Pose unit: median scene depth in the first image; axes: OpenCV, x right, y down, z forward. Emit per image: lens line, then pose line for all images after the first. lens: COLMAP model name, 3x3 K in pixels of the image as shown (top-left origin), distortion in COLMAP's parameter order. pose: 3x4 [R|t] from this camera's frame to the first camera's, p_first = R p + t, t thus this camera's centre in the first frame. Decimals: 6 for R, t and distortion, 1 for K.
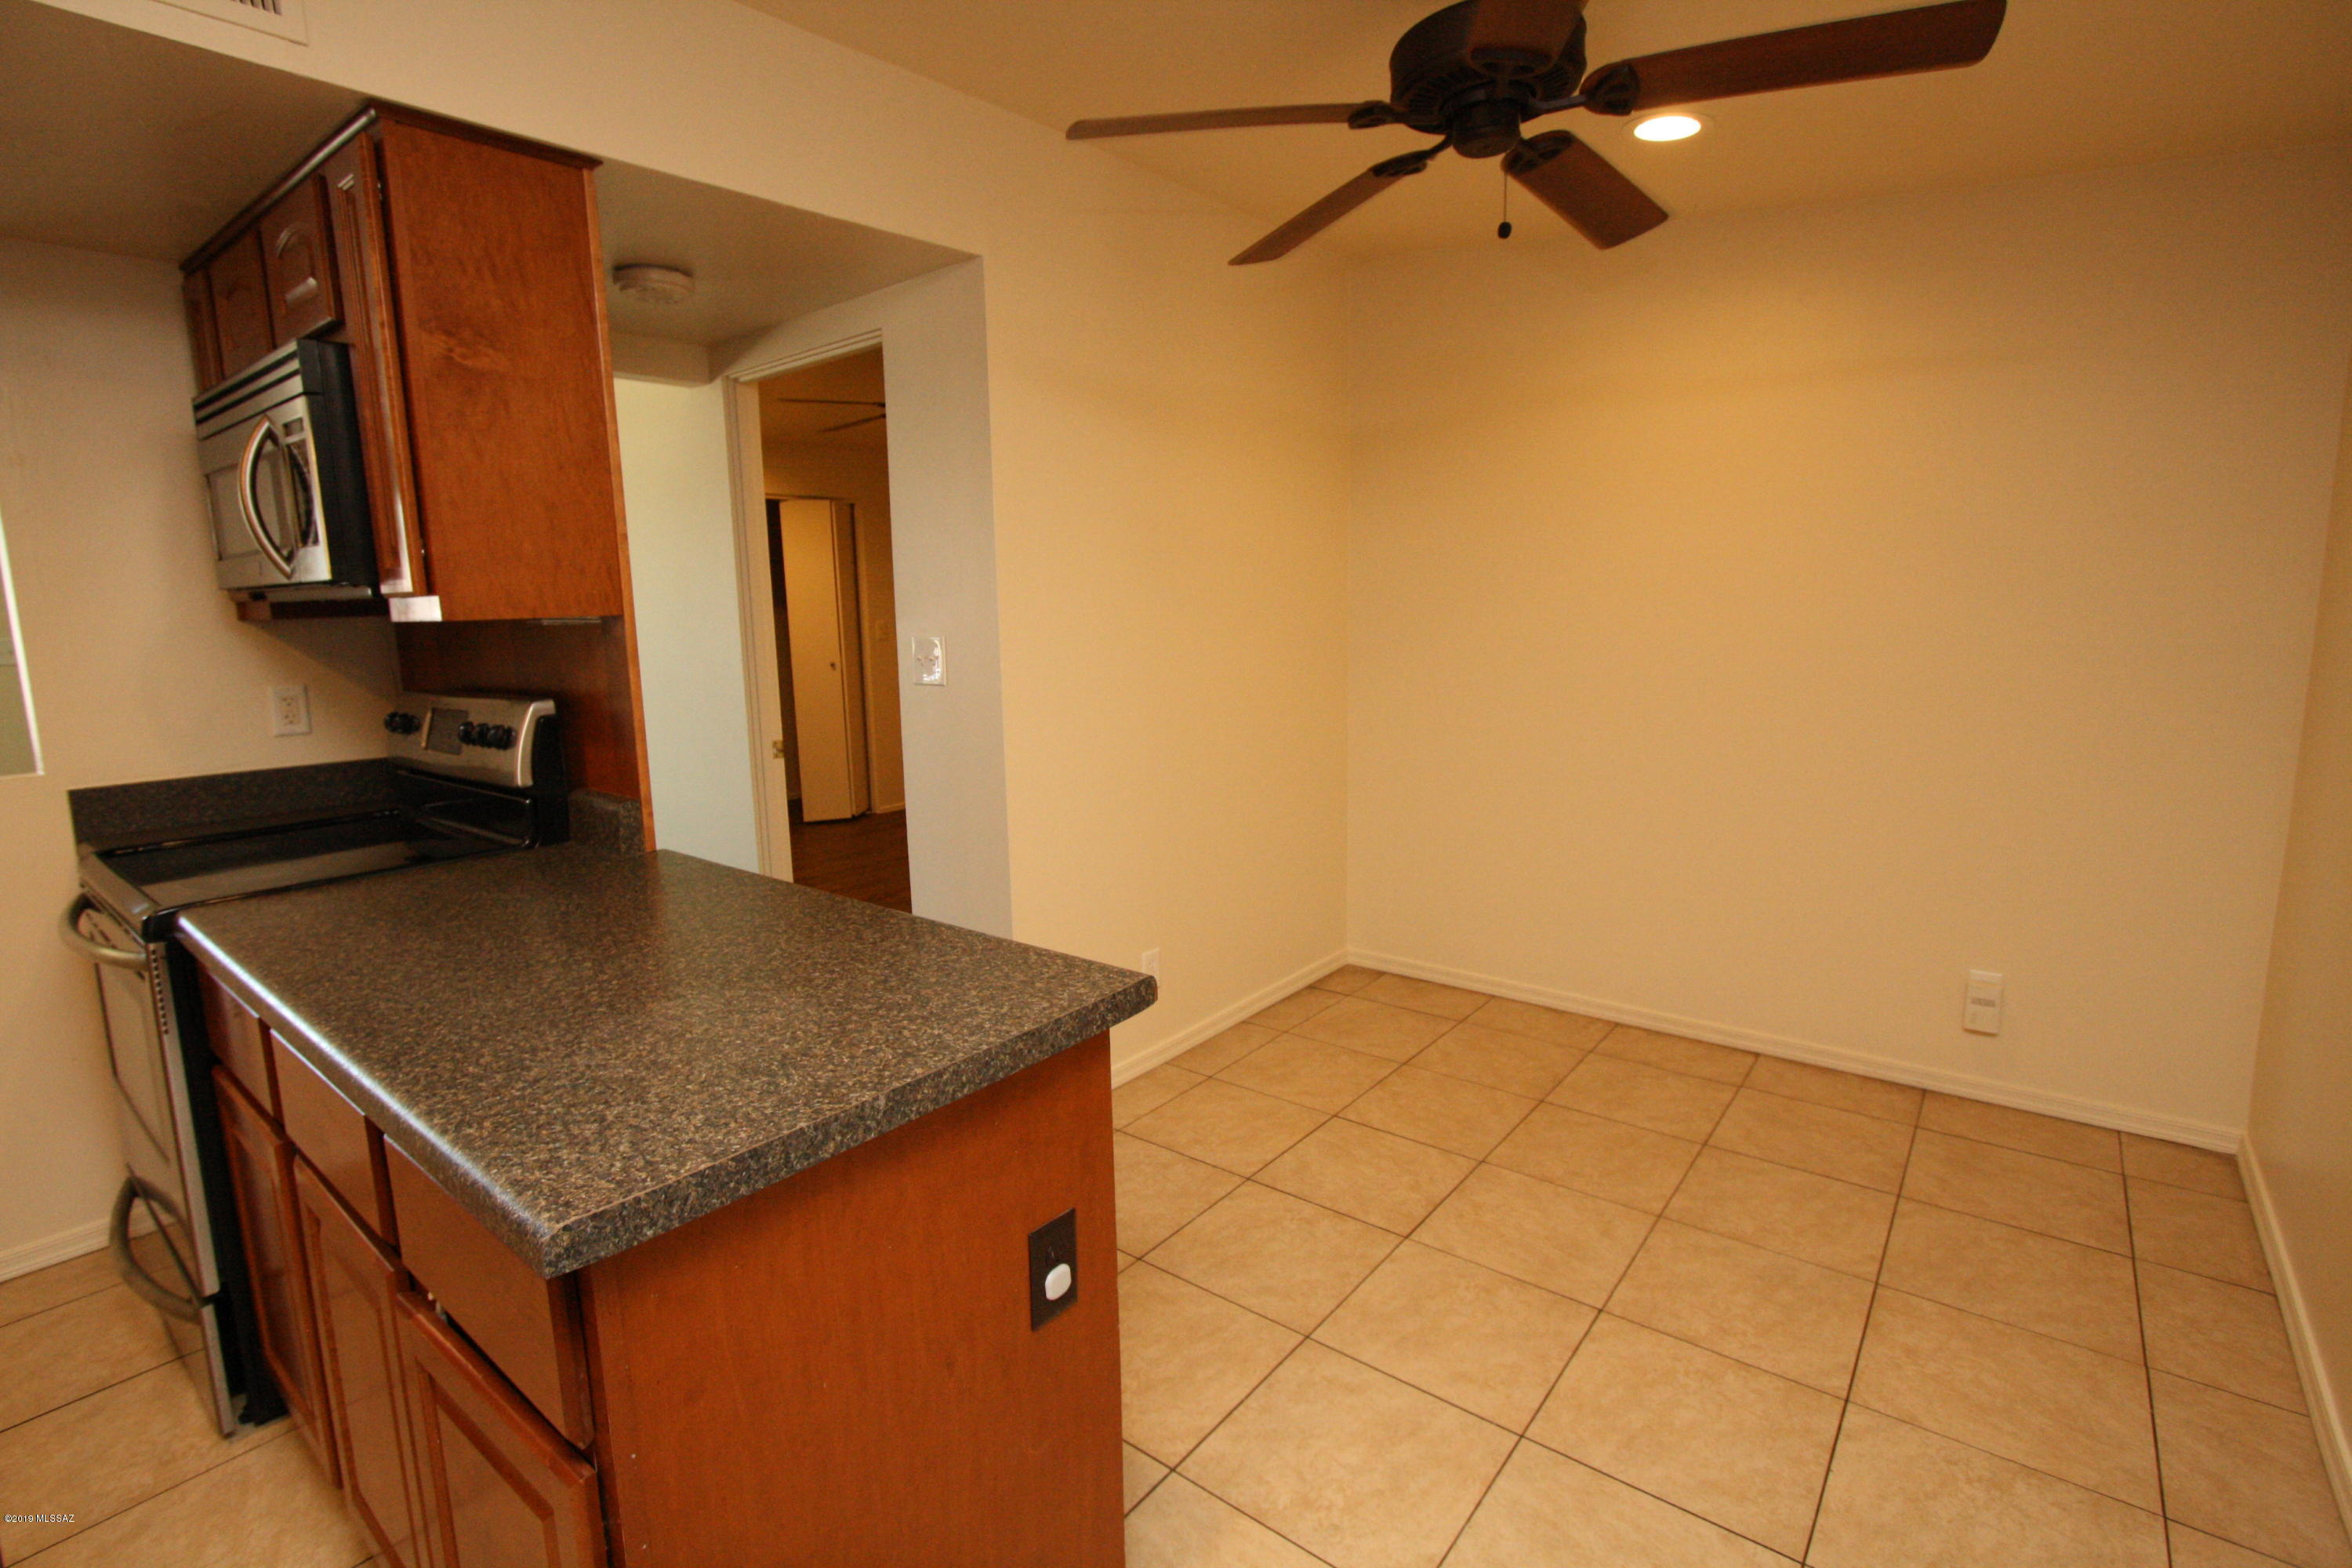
lens RADIAL K [[1109.9, 0, 1159.6], [0, 1109.9, 775.1], [0, 0, 1]] dist [-0.019480, 0.001327]
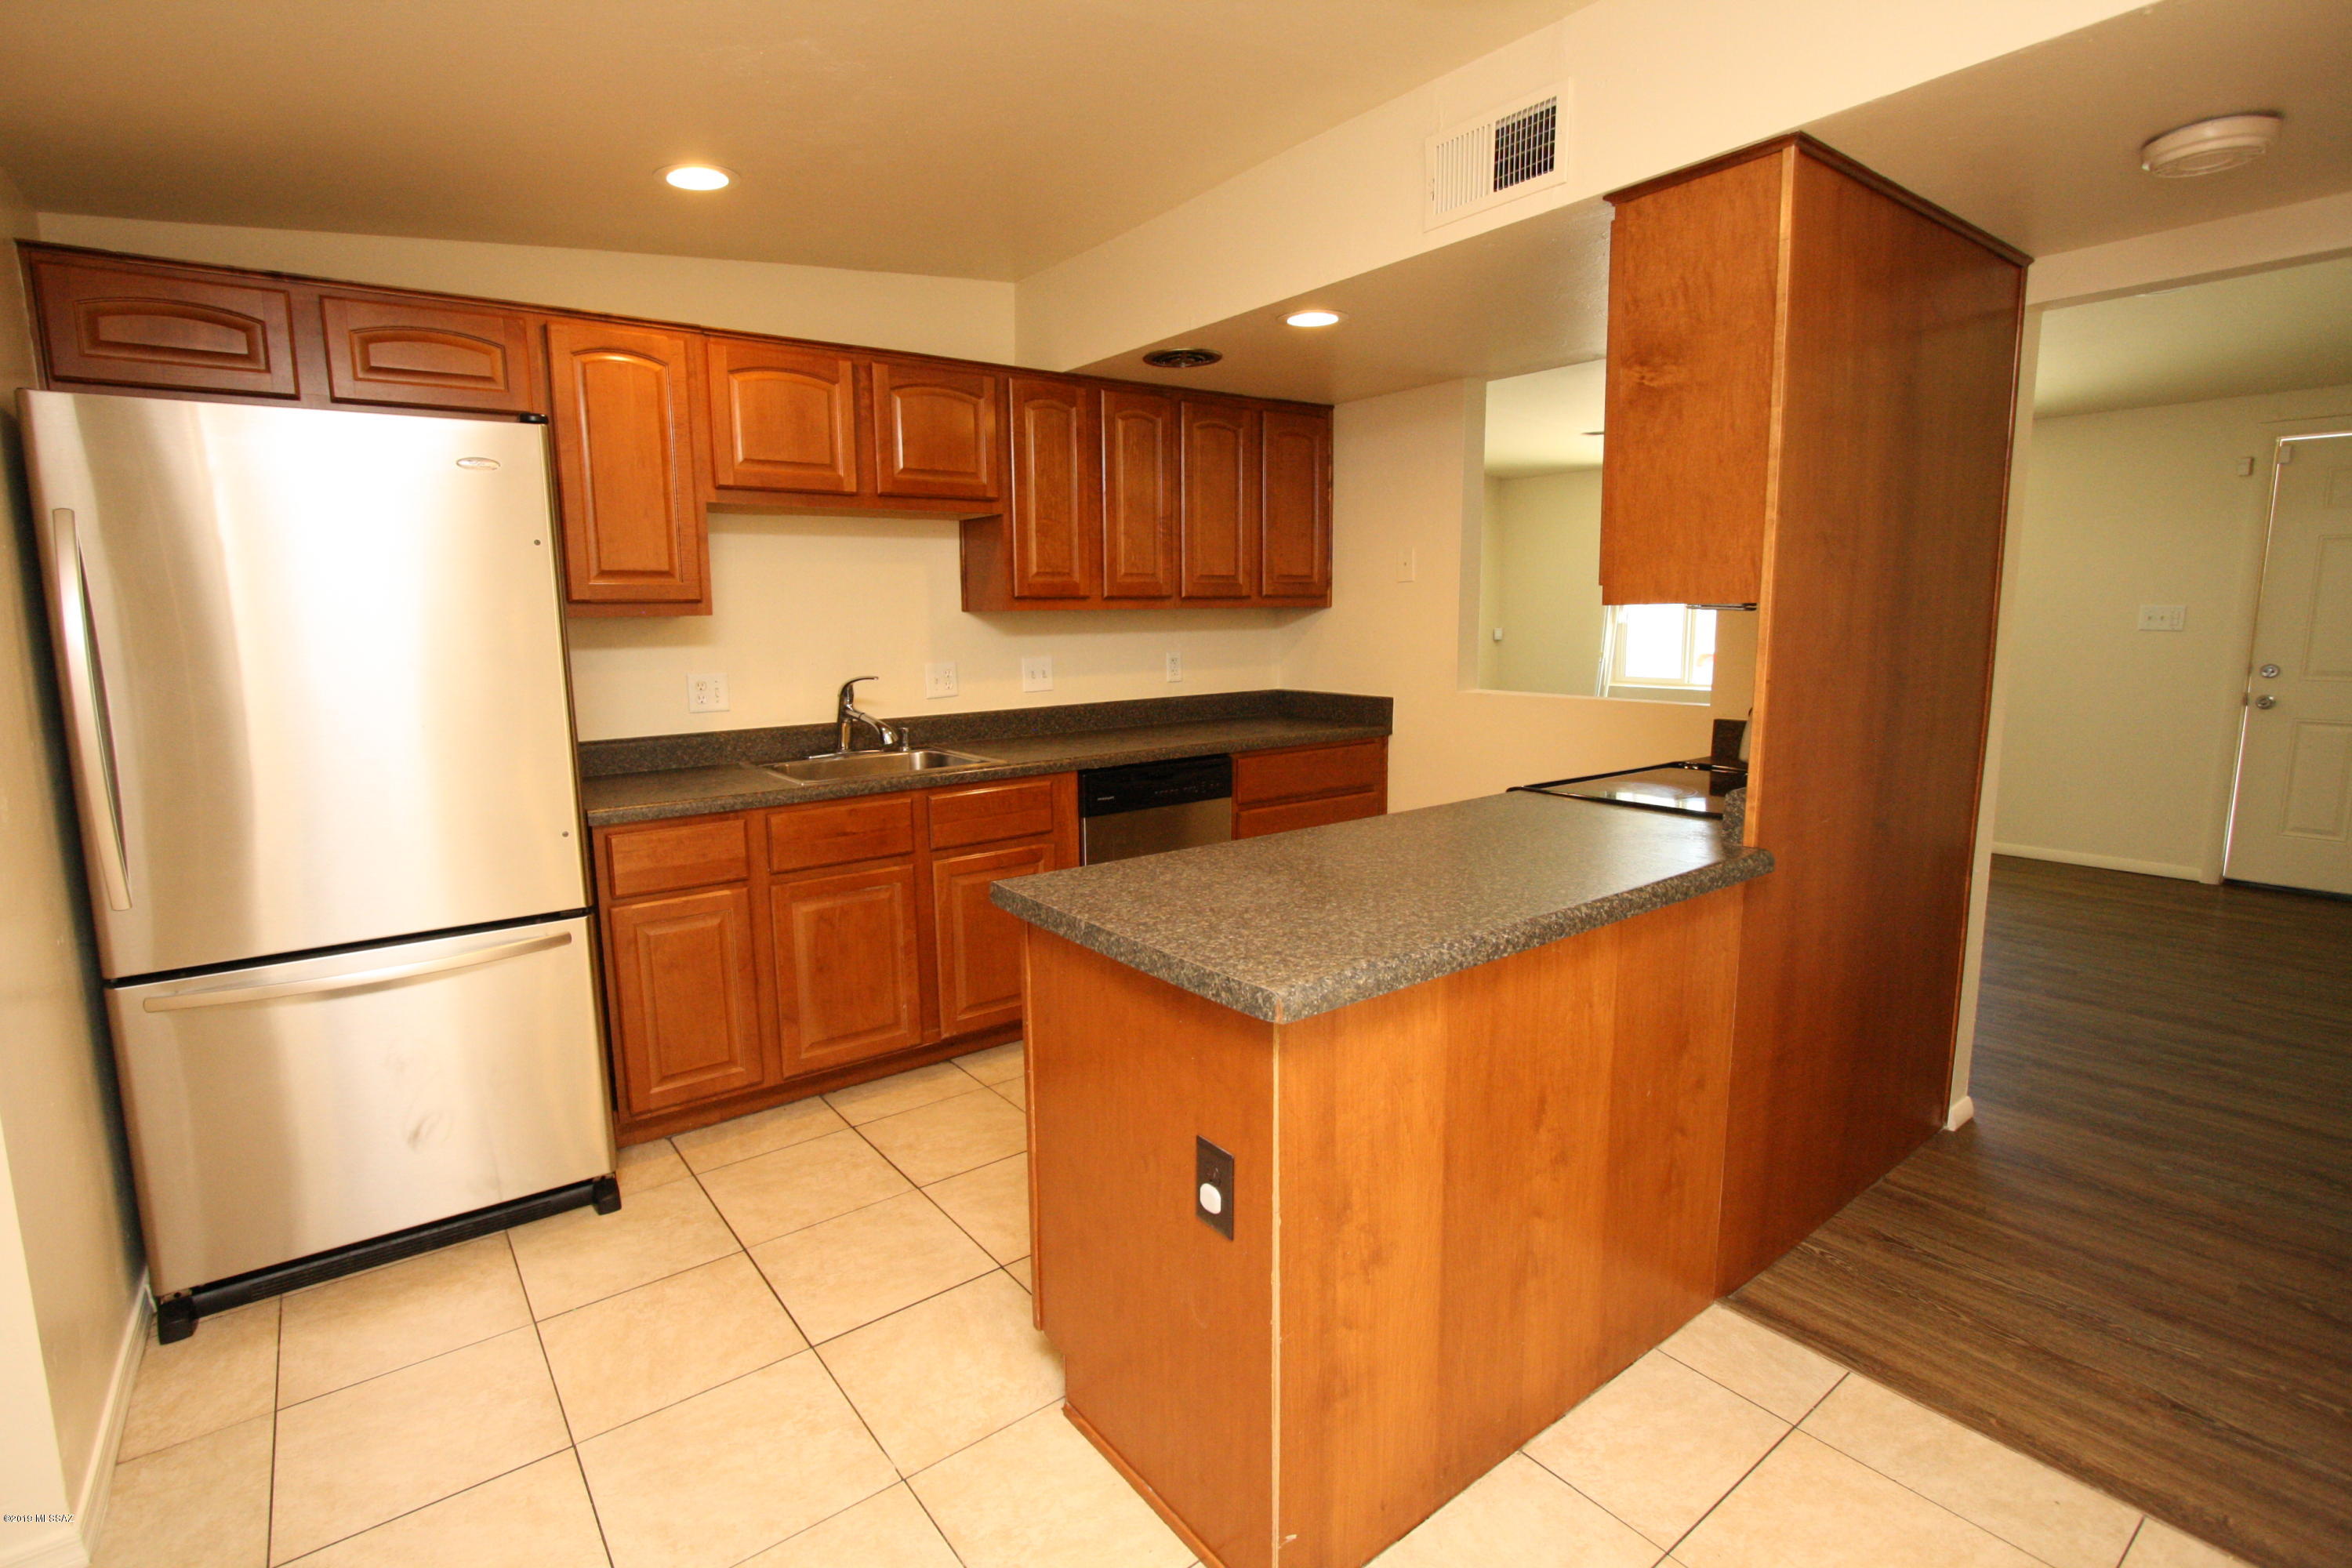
lens RADIAL K [[1109.9, 0, 1159.8], [0, 1109.9, 779.6], [0, 0, 1]] dist [-0.019480, 0.001327]
pose [[-0.240314, 0.170262, -0.955647, 0.703876], [-0.138180, 0.968471, 0.207294, -0.142558], [0.960810, 0.181867, -0.209210, 0.838850]]
